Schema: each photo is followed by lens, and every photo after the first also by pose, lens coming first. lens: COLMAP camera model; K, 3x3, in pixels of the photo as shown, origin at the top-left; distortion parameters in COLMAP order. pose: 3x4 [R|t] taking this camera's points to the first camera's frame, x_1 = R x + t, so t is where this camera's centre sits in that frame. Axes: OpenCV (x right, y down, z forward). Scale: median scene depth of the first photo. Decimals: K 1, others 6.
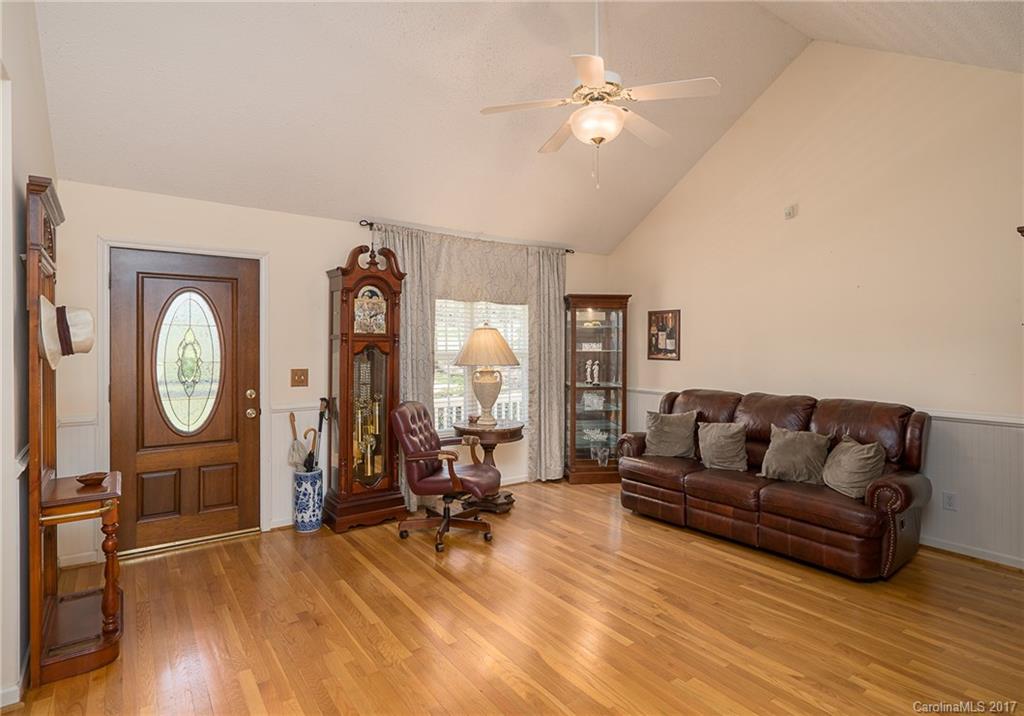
lens RADIAL K [[550.8, 0, 514.1], [0, 550.8, 337.3], [0, 0, 1]] dist [-0.001611, 0.000908]
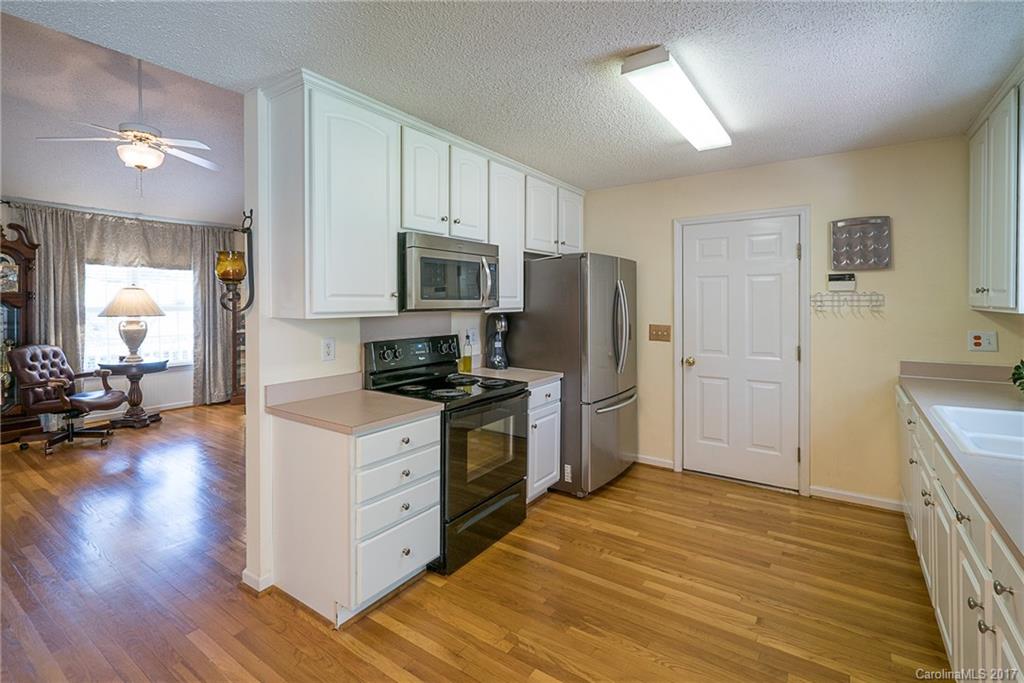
lens RADIAL K [[475.1, 0, 531.1], [0, 475.1, 303.5], [0, 0, 1]] dist [-0.005212, 0.002598]
pose [[0.937740, 0.002259, 0.347330, 0.469219], [-0.009093, 0.999796, 0.018047, -0.009397], [-0.347218, -0.020082, 0.937569, -0.403136]]
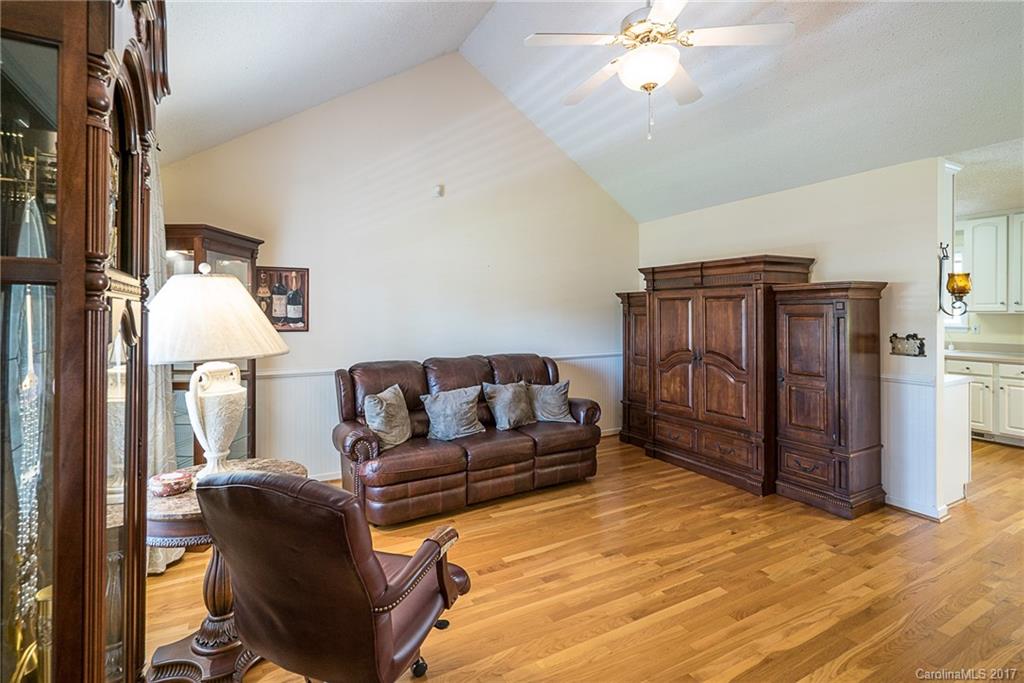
lens RADIAL K [[475.1, 0, 524.3], [0, 475.1, 313.8], [0, 0, 1]] dist [-0.005212, 0.002598]
pose [[0.115488, -0.003318, 0.993303, -0.472129], [-0.008578, 0.999954, 0.004337, 0.014186], [-0.993272, -0.009022, 0.115455, 0.813301]]
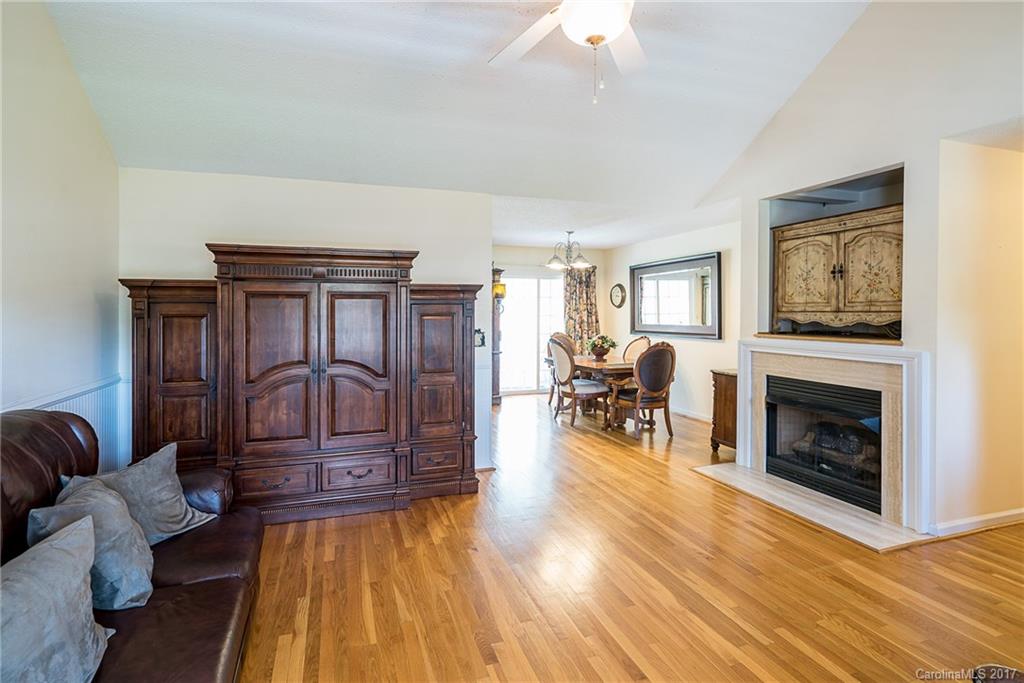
lens RADIAL K [[475.1, 0, 479.6], [0, 475.1, 312.7], [0, 0, 1]] dist [-0.005212, 0.002598]
pose [[-0.941909, 0.003352, 0.335850, 0.057709], [0.000039, 0.999951, -0.009872, 0.020926], [-0.335867, -0.009286, -0.941864, 1.215668]]
